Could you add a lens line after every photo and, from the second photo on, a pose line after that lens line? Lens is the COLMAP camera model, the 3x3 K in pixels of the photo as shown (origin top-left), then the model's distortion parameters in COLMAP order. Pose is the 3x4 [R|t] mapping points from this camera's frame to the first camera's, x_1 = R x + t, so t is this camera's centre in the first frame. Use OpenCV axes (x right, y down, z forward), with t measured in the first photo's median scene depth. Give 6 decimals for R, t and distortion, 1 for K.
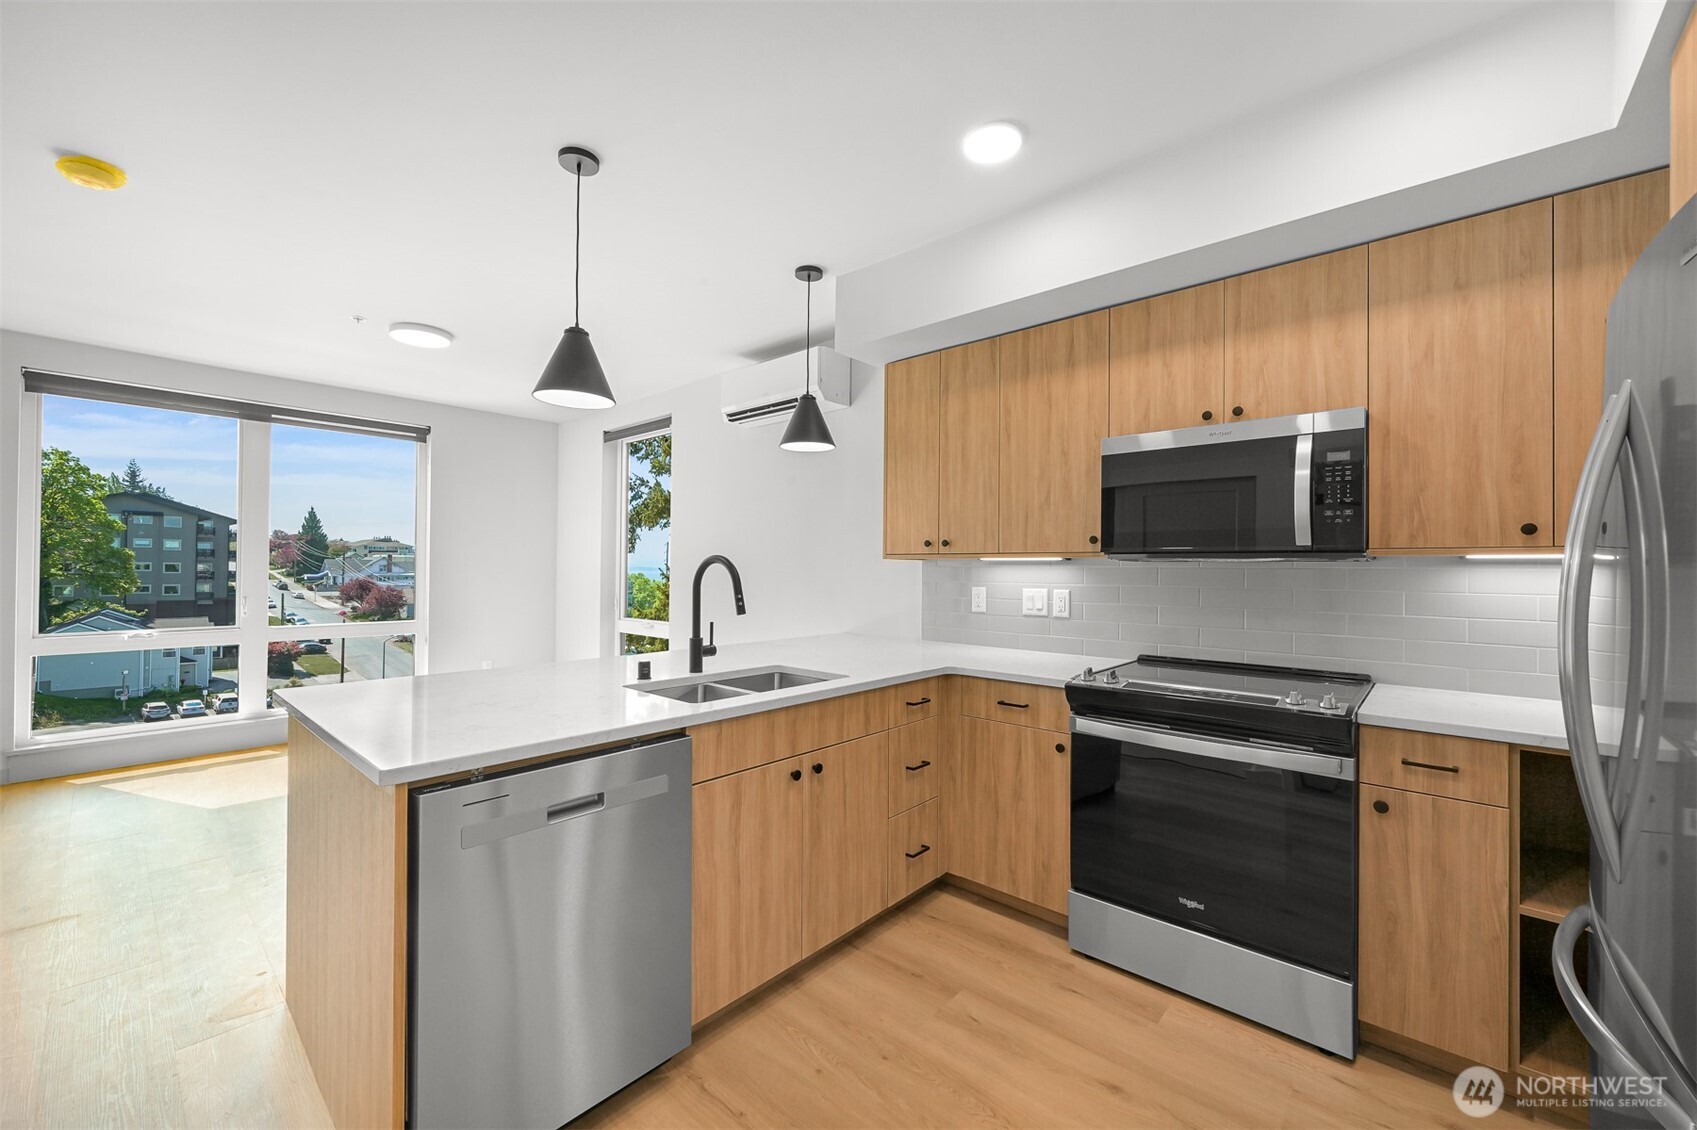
lens RADIAL K [[667.5, 0, 847.6], [0, 667.5, 564.2], [0, 0, 1]] dist [-0.001638, 0.000252]
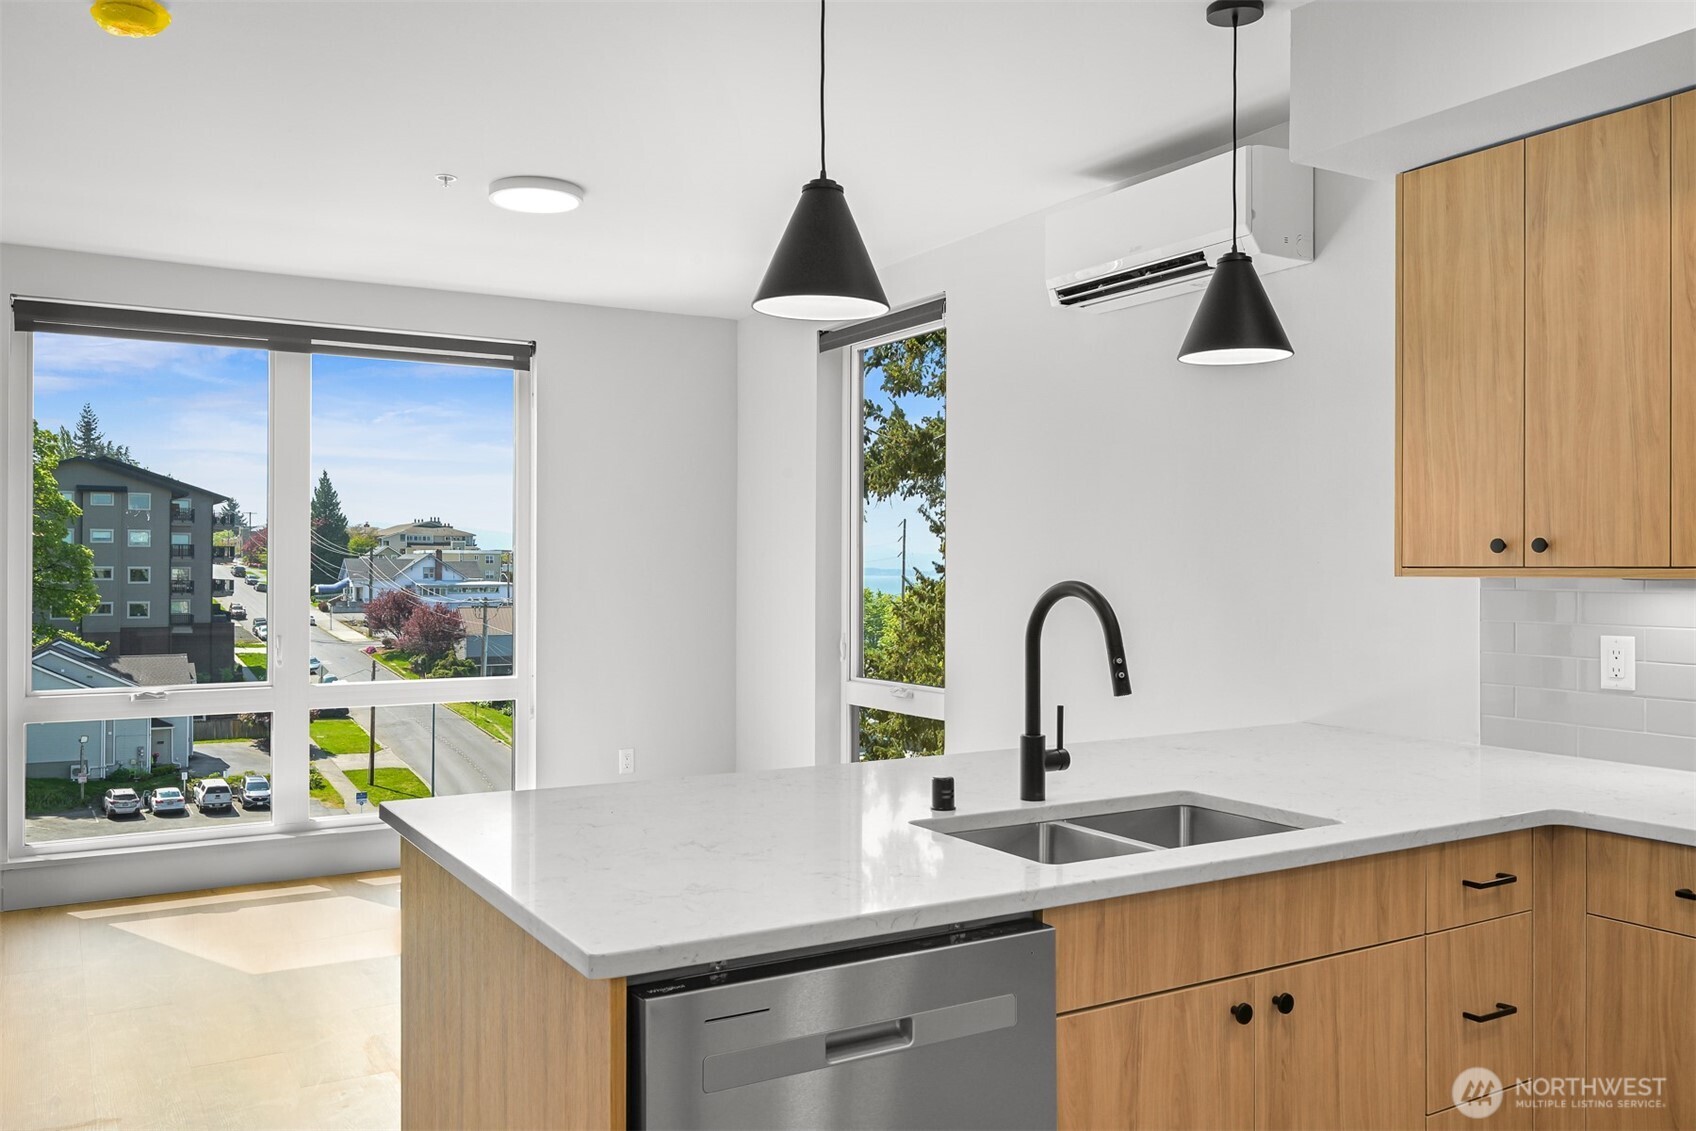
lens RADIAL K [[1342.8, 0, 848.0], [0, 1342.8, 565.5], [0, 0, 1]] dist [0.001169, -0.006361]
pose [[0.953866, -0.007617, -0.300135, -0.036381], [0.008803, 0.999958, 0.002598, -0.024157], [0.300103, -0.005120, 0.953893, -0.054744]]
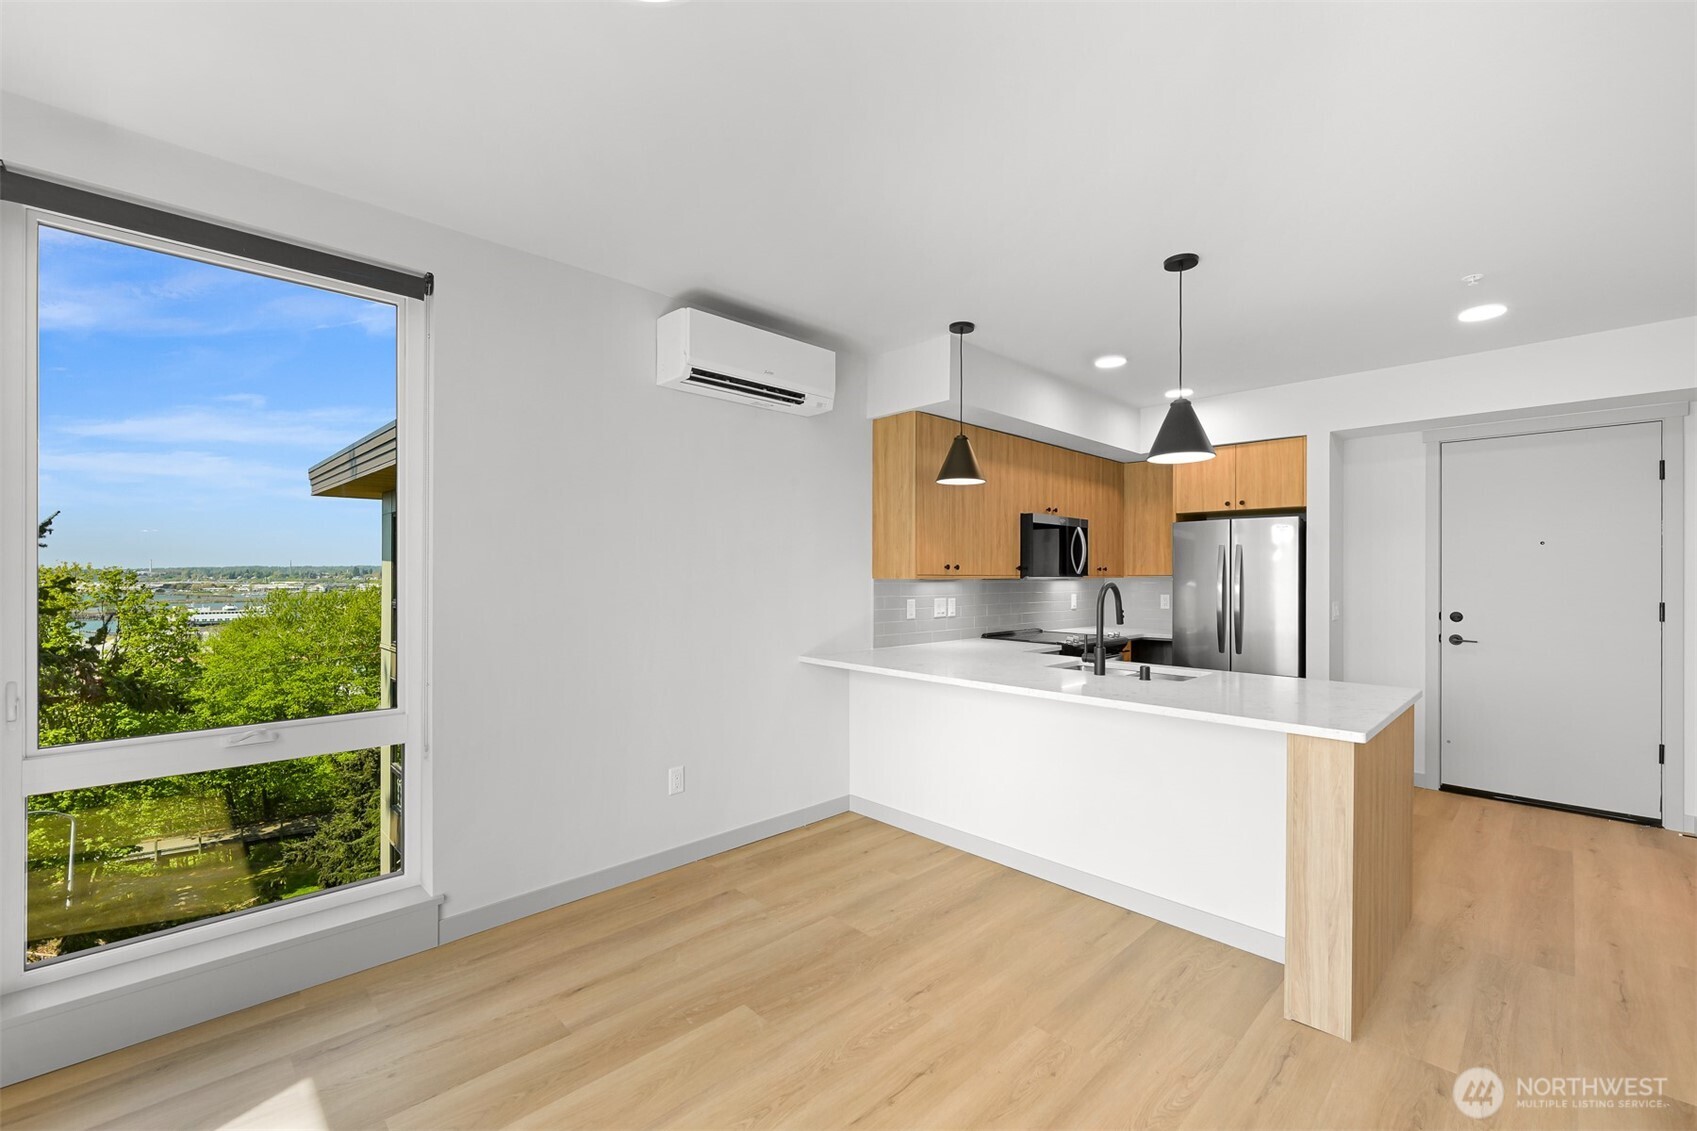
lens RADIAL K [[709.2, 0, 855.0], [0, 709.2, 573.6], [0, 0, 1]] dist [-0.000802, -0.000153]
pose [[0.061341, -0.008240, 0.998083, -1.297114], [-0.011012, 0.999899, 0.008932, -0.029709], [-0.998056, -0.011539, 0.061244, 1.128749]]
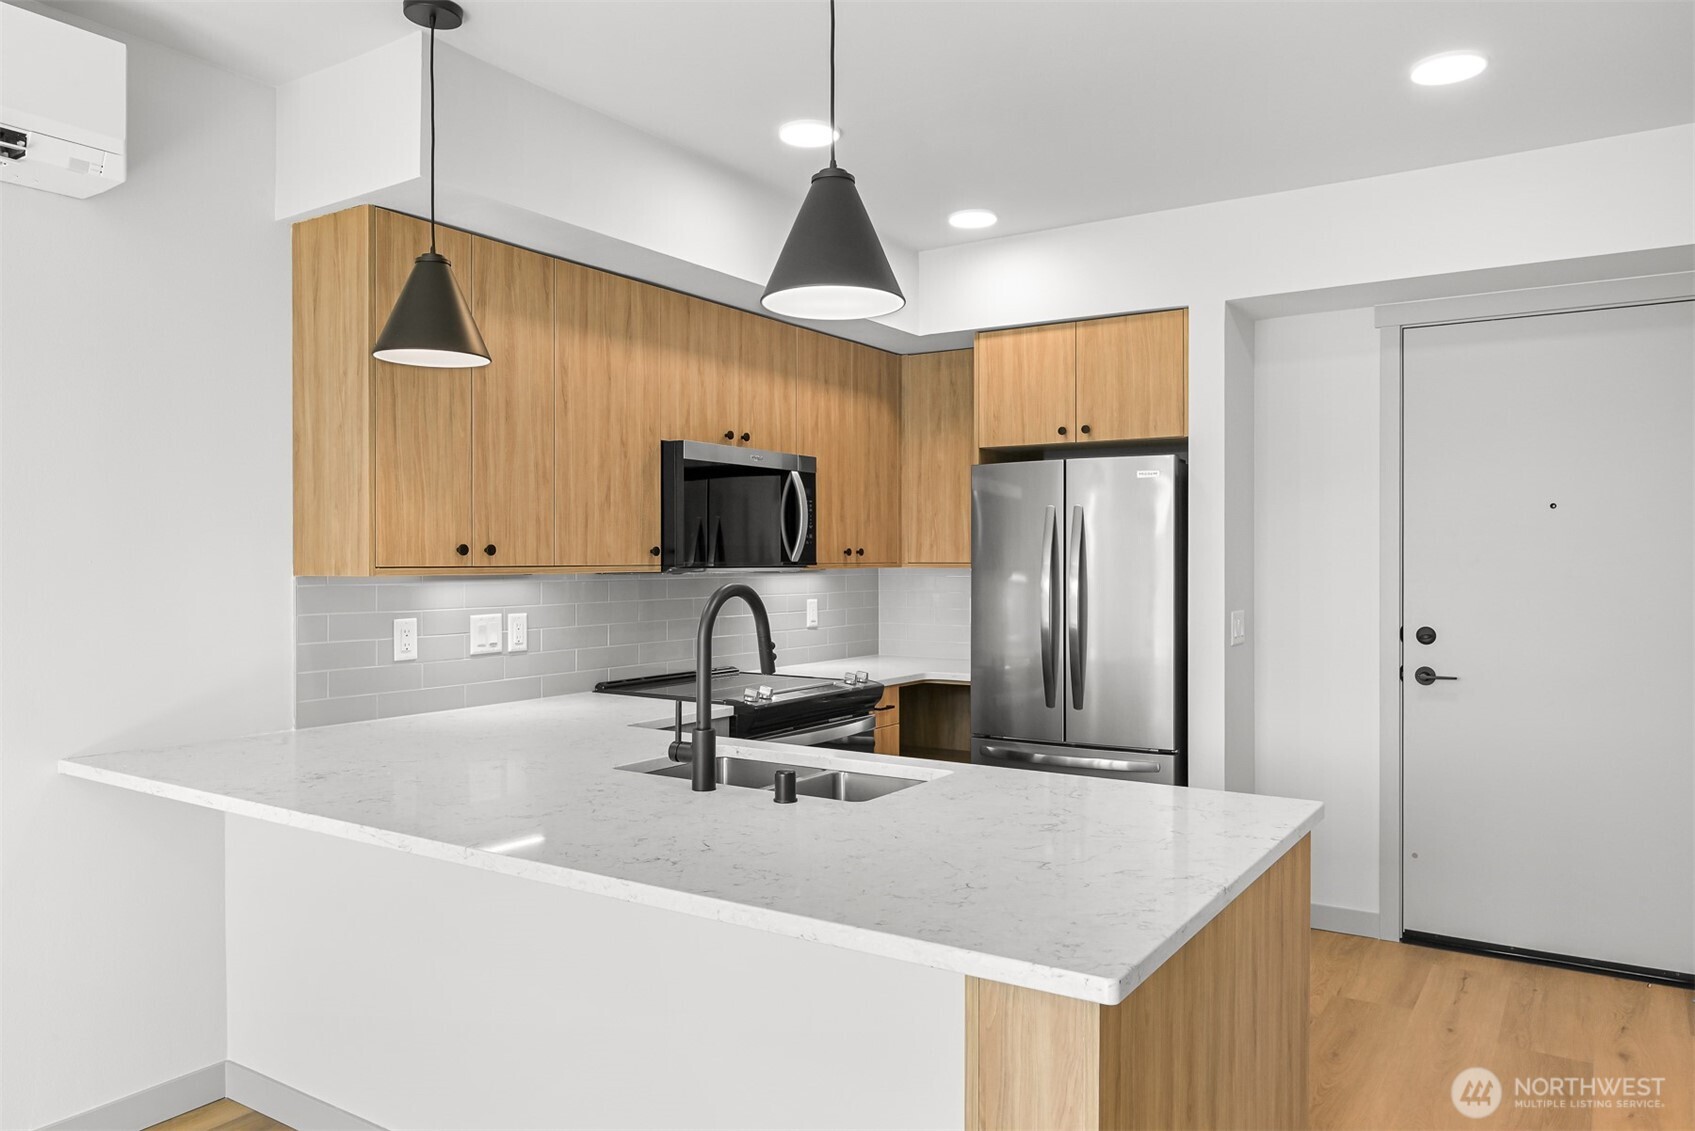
lens RADIAL K [[1164.4, 0, 847.5], [0, 1164.4, 565.5], [0, 0, 1]] dist [-0.004875, -0.002807]
pose [[-0.146679, -0.014671, 0.989075, -0.995069], [-0.008868, 0.999869, 0.013515, -0.035130], [-0.989144, -0.006789, -0.146790, 0.838002]]
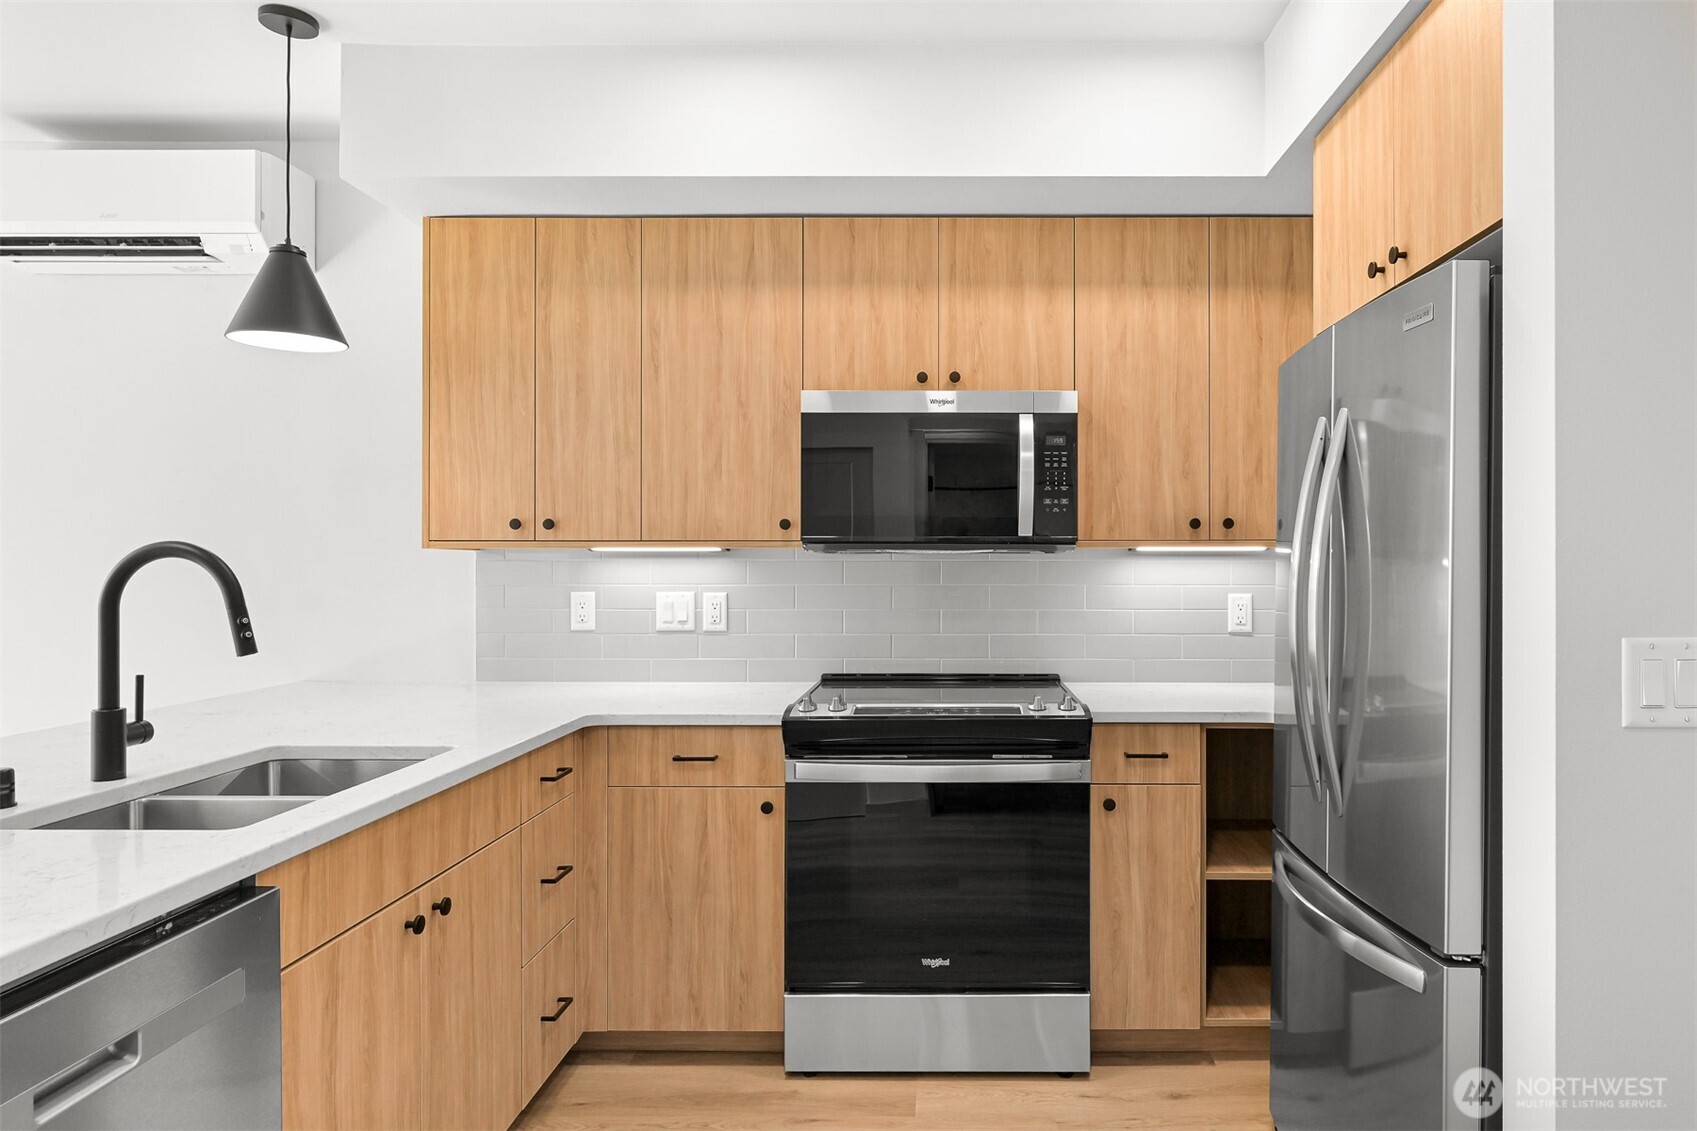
lens RADIAL K [[1008.2, 0, 947.3], [0, 1008.2, 566.4], [0, 0, 1]] dist [0.000007, -0.000820]
pose [[0.747515, -0.008874, 0.664186, -0.210077], [0.001239, 0.999928, 0.011965, -0.002349], [-0.664244, -0.008122, 0.747472, 0.031916]]
